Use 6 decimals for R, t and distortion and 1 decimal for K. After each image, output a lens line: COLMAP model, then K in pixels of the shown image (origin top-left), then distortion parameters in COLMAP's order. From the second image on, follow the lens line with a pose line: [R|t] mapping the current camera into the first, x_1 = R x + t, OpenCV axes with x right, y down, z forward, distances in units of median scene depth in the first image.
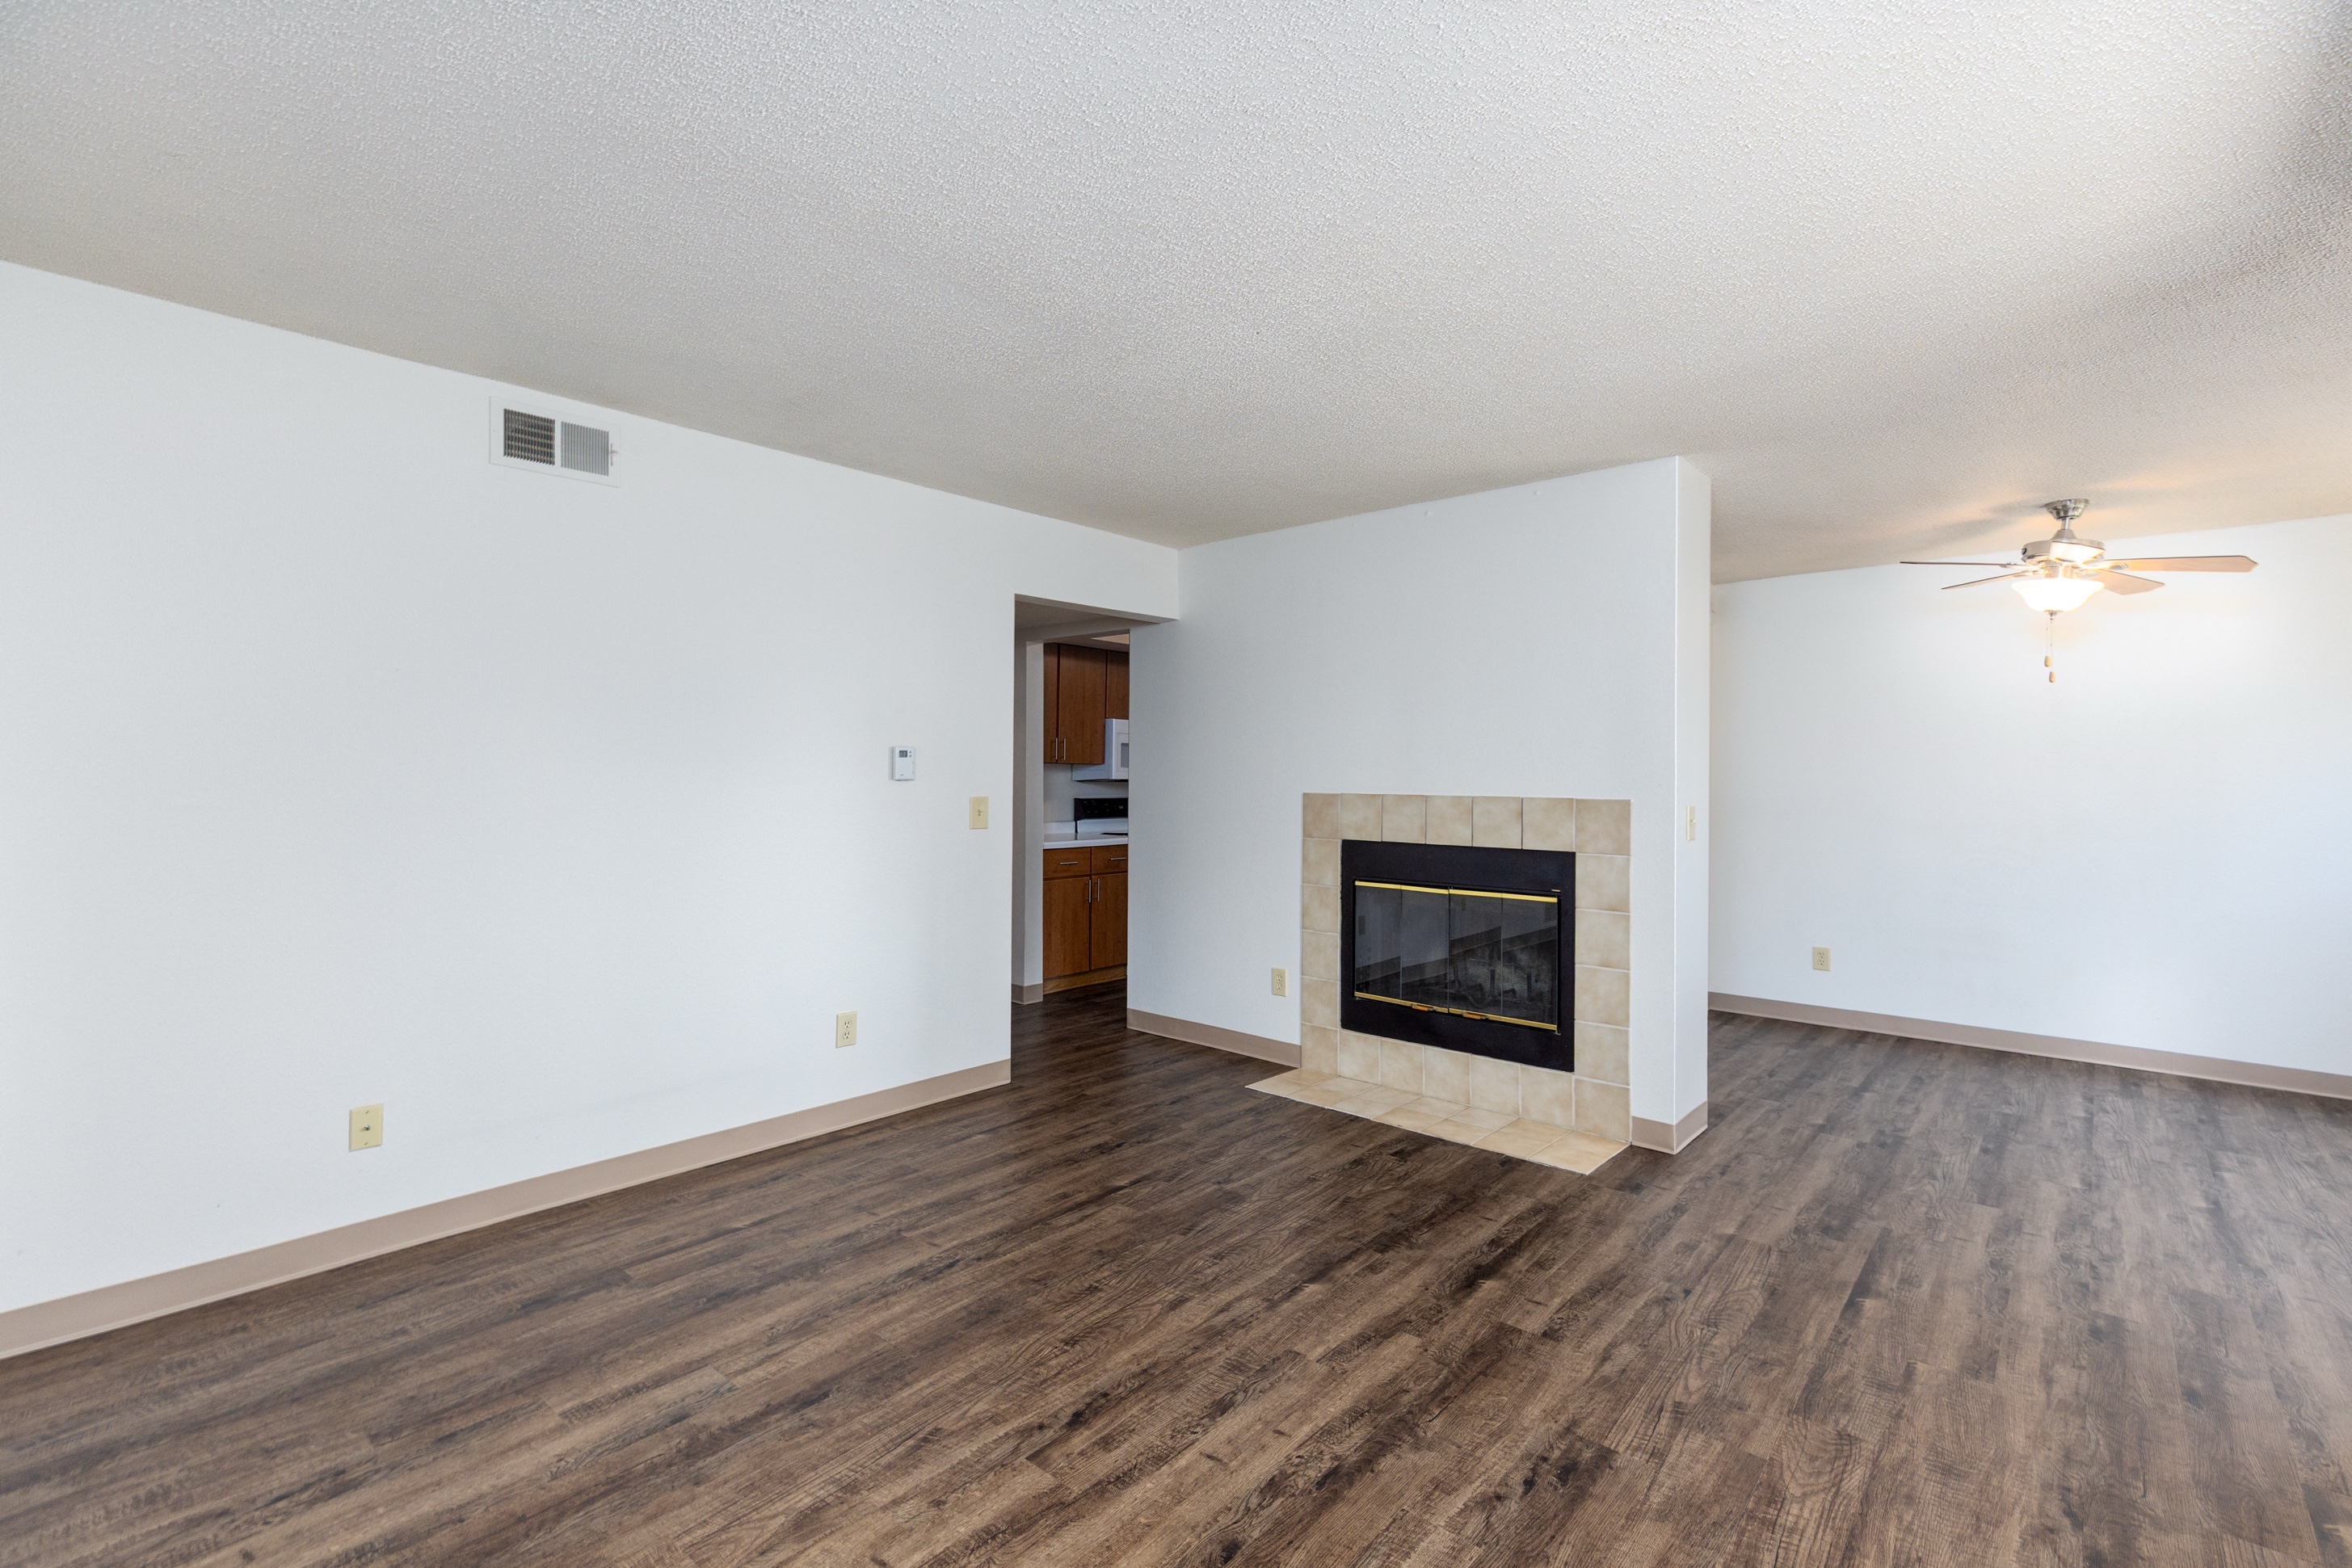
lens RADIAL K [[1061.3, 0, 1172.3], [0, 1061.3, 767.2], [0, 0, 1]] dist [0.009187, -0.000383]
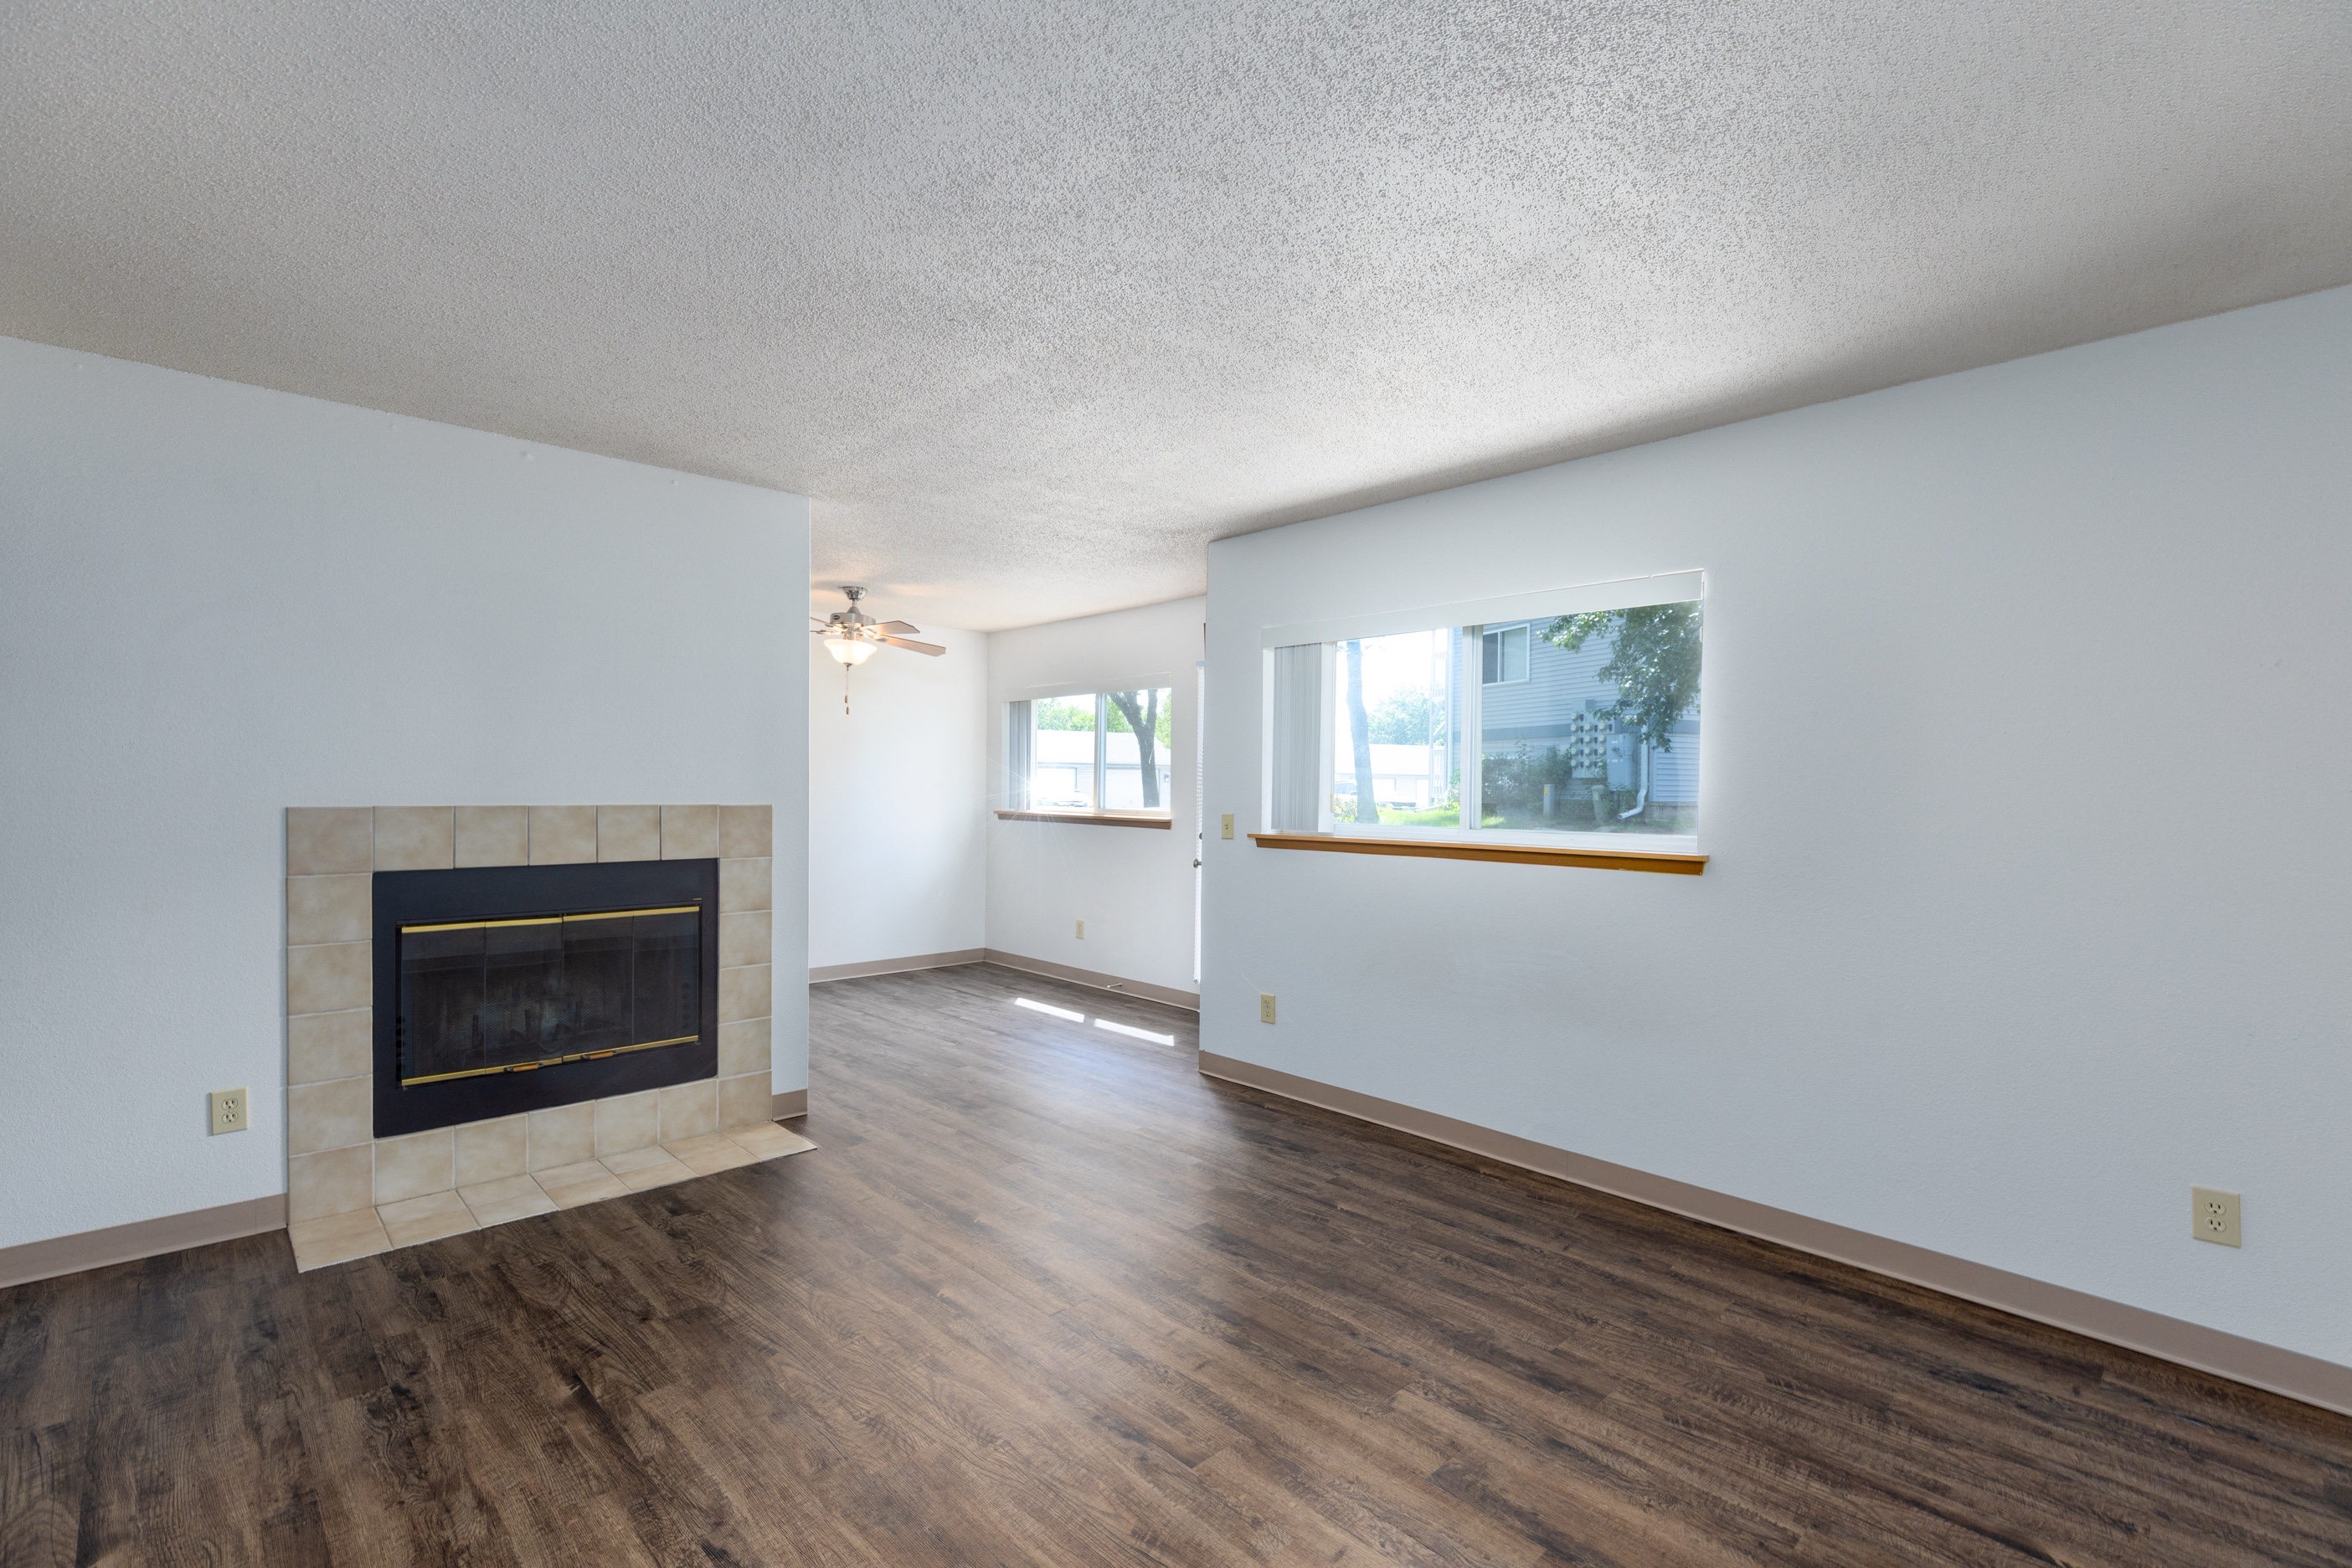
lens RADIAL K [[1061.2, 0, 1173.2], [0, 1061.2, 796.3], [0, 0, 1]] dist [0.009187, -0.000383]
pose [[0.088091, -0.017921, 0.995951, -0.755011], [-0.015363, 0.999695, 0.019347, -0.006124], [-0.995994, -0.017005, 0.087789, 0.623827]]
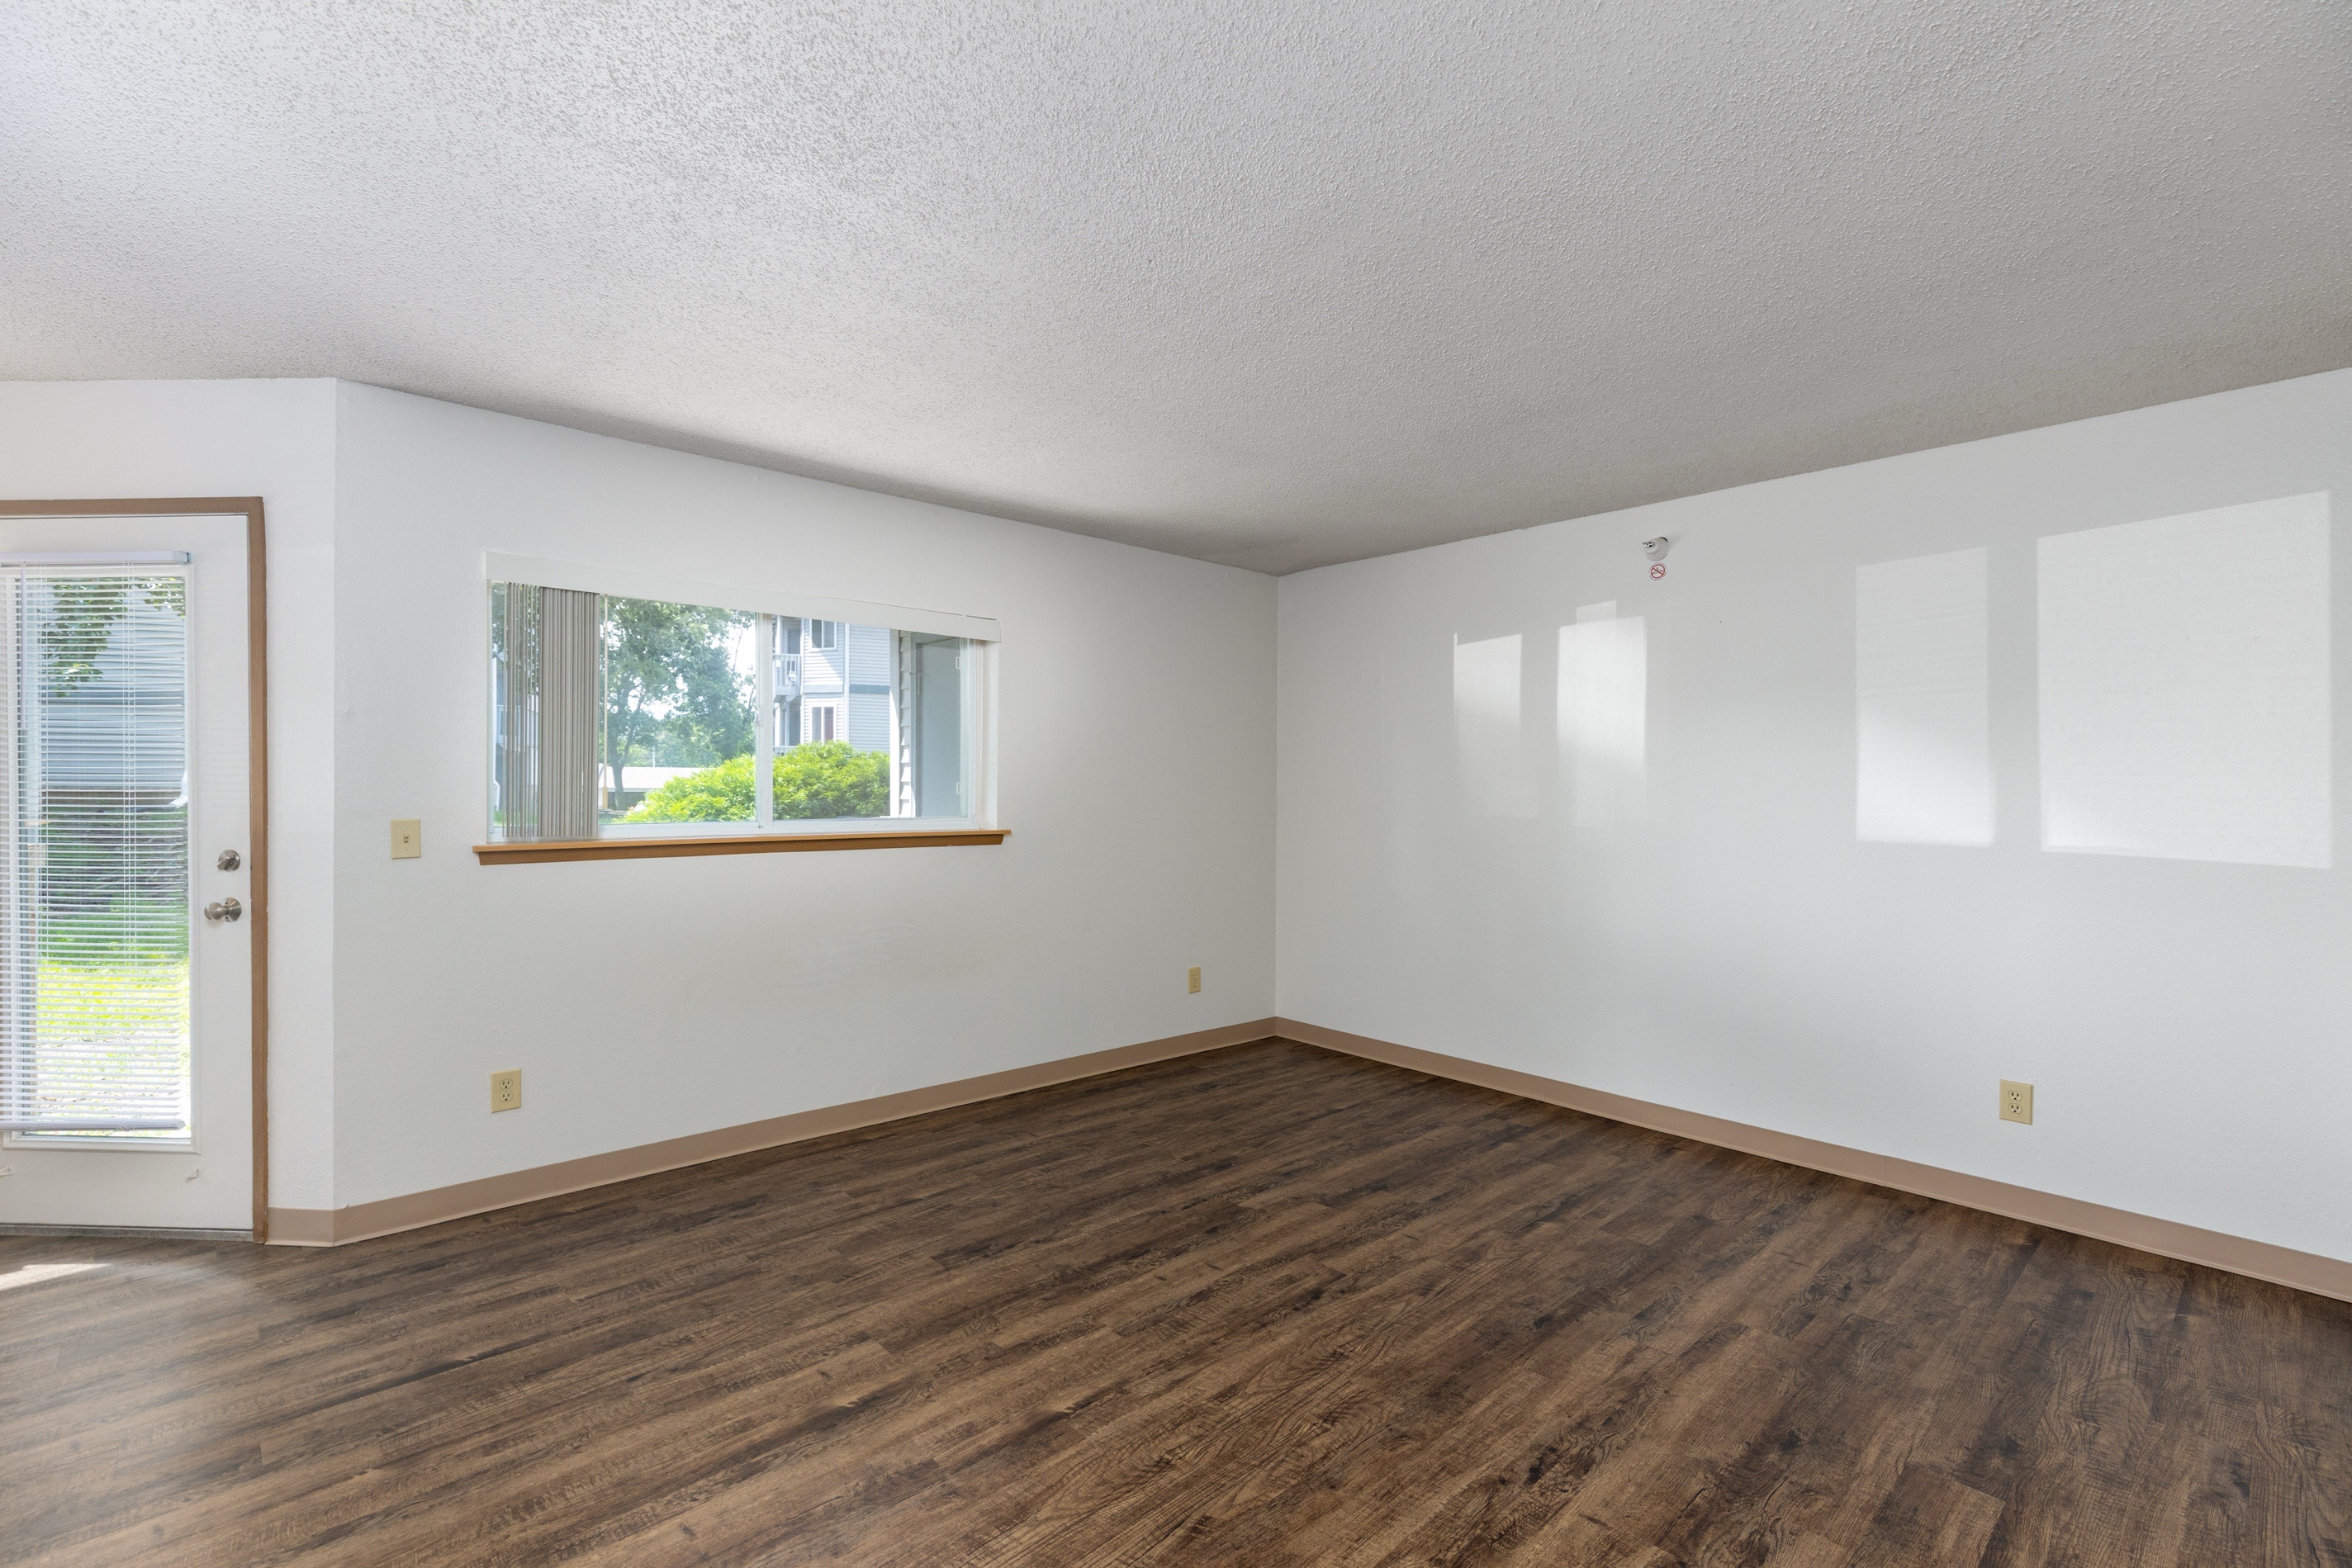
lens RADIAL K [[1061.3, 0, 1174.8], [0, 1061.3, 787.1], [0, 0, 1]] dist [0.009187, -0.000383]
pose [[-0.995072, -0.018610, 0.097397, -0.023988], [-0.018964, 0.999816, -0.002714, 0.006883], [-0.097329, -0.004548, -0.995242, 1.612701]]
